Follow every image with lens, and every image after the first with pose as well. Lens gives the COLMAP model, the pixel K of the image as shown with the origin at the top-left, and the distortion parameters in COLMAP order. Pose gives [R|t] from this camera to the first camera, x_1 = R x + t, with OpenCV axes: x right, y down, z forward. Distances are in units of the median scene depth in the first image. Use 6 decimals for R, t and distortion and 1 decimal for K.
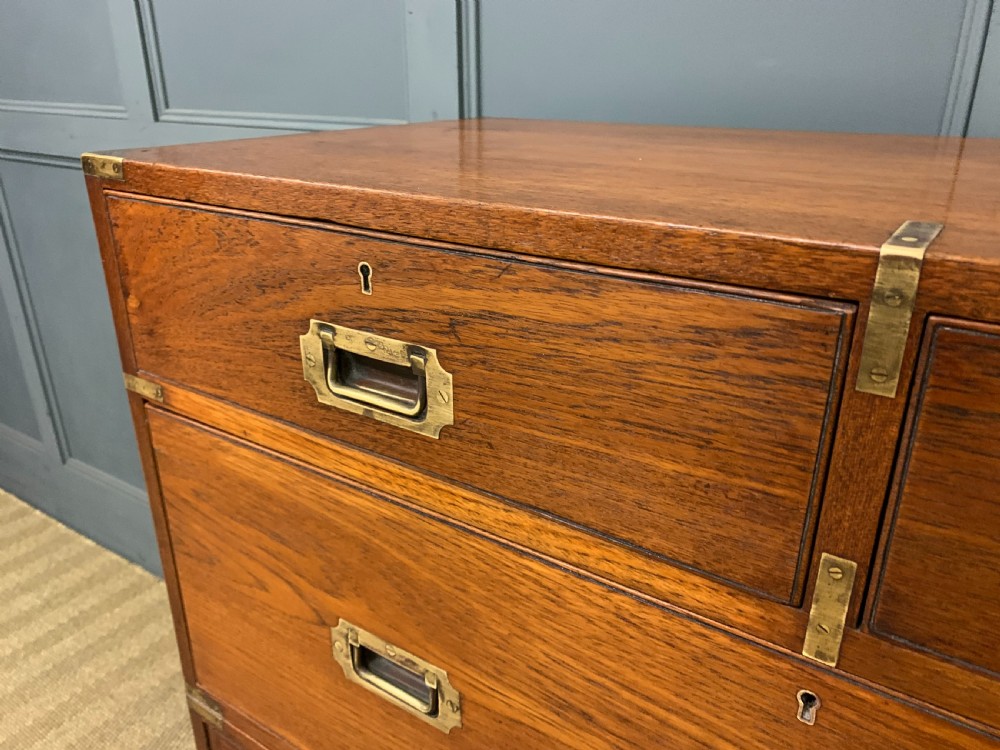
lens RADIAL K [[756.5, 0, 507.1], [0, 756.5, 380.3], [0, 0, 1]] dist [0.048741, -0.025312]
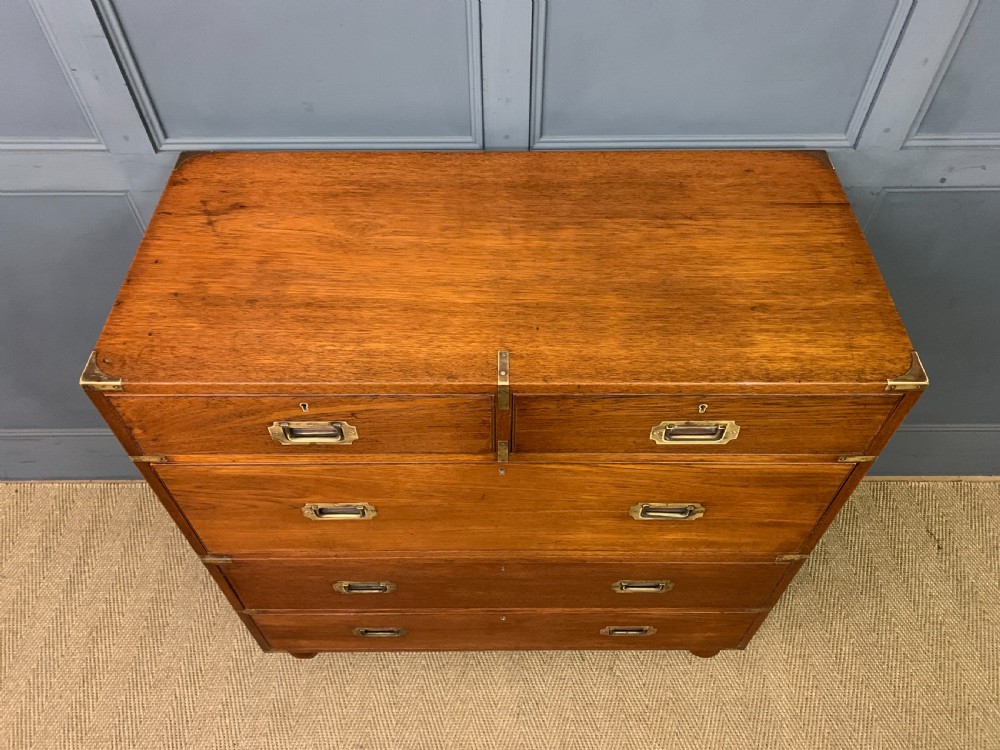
lens RADIAL K [[768.9, 0, 501.1], [0, 768.9, 372.4], [0, 0, 1]] dist [0.031084, -0.012414]
pose [[0.829737, -0.436695, 0.347612, -0.425507], [0.216096, 0.825555, 0.521308, -1.227878], [-0.514626, -0.357431, 0.779361, -1.050636]]
